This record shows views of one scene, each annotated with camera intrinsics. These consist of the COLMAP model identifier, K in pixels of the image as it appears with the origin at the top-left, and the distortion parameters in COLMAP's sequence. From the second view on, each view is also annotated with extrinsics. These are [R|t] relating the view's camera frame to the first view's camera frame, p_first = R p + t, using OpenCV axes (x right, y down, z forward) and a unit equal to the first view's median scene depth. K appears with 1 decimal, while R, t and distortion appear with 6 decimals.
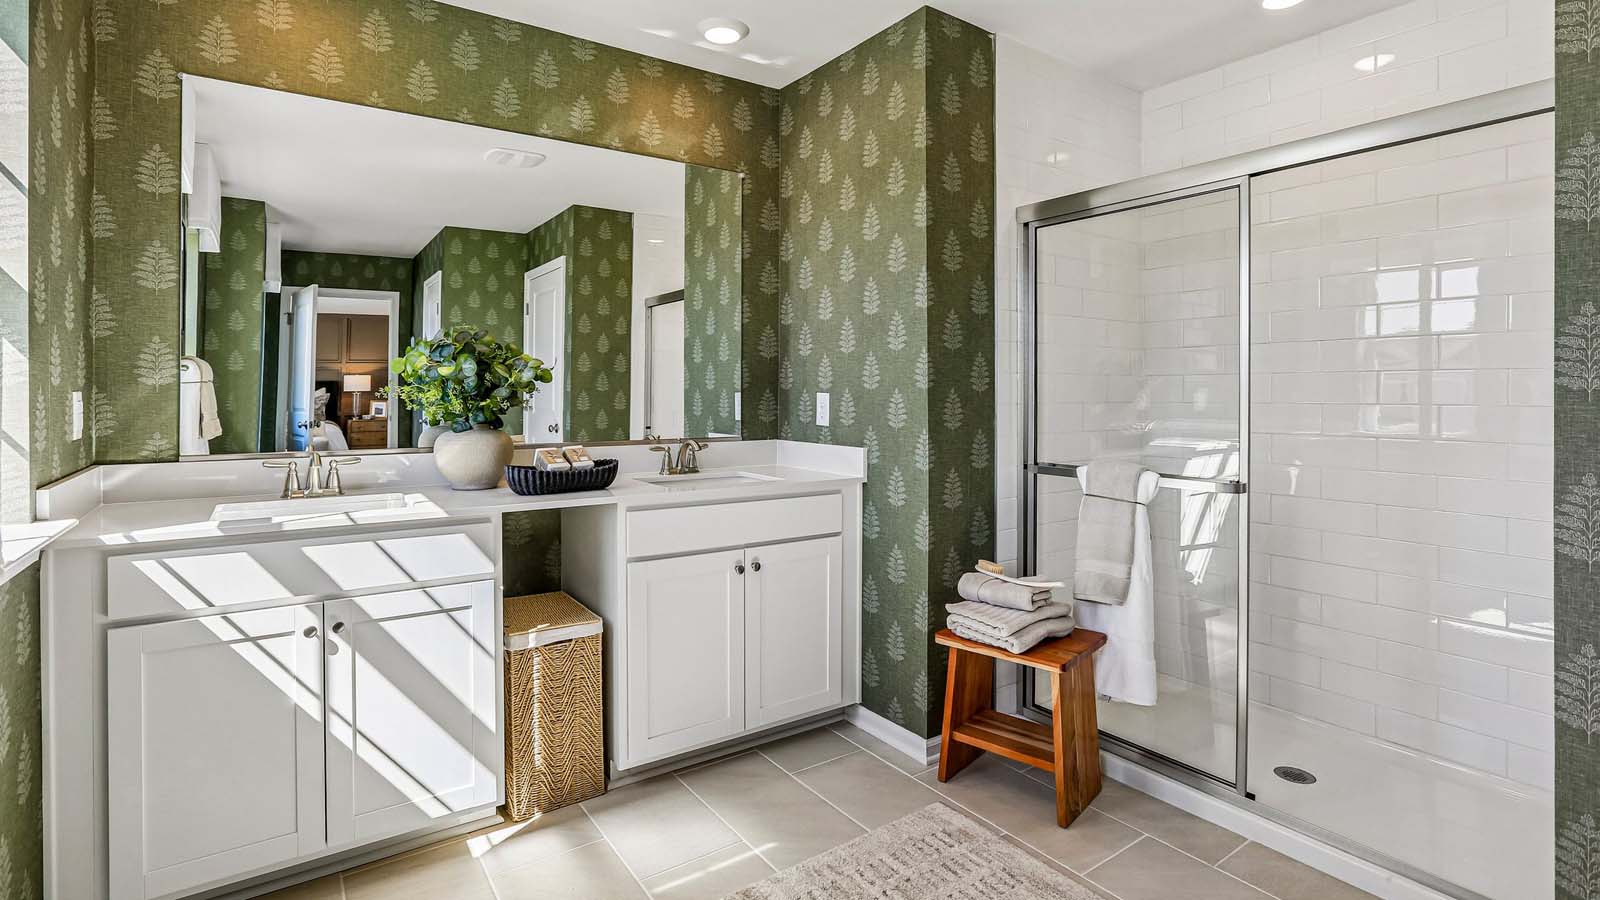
lens RADIAL K [[761.3, 0, 776.8], [0, 761.3, 395.4], [0, 0, 1]] dist [-0.072110, 0.030756]
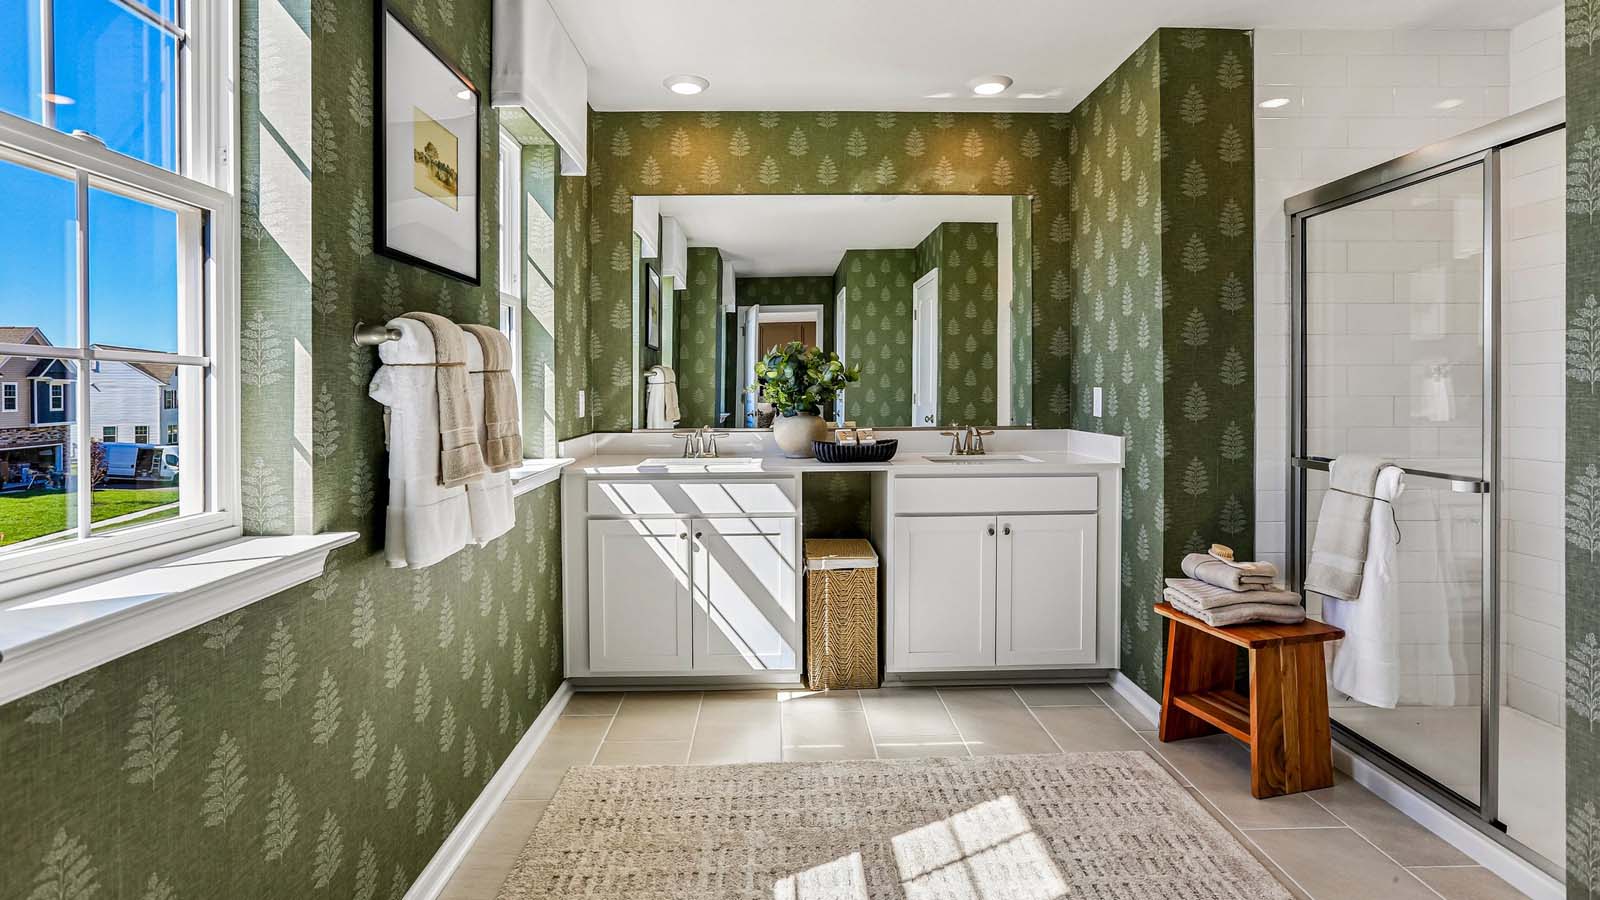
lens RADIAL K [[761.3, 0, 776.8], [0, 761.3, 395.4], [0, 0, 1]] dist [-0.072110, 0.030756]
pose [[0.837405, -0.002274, -0.546579, 0.337436], [0.006373, 0.999964, 0.005603, -0.000587], [0.546546, -0.008175, 0.837389, -0.215644]]
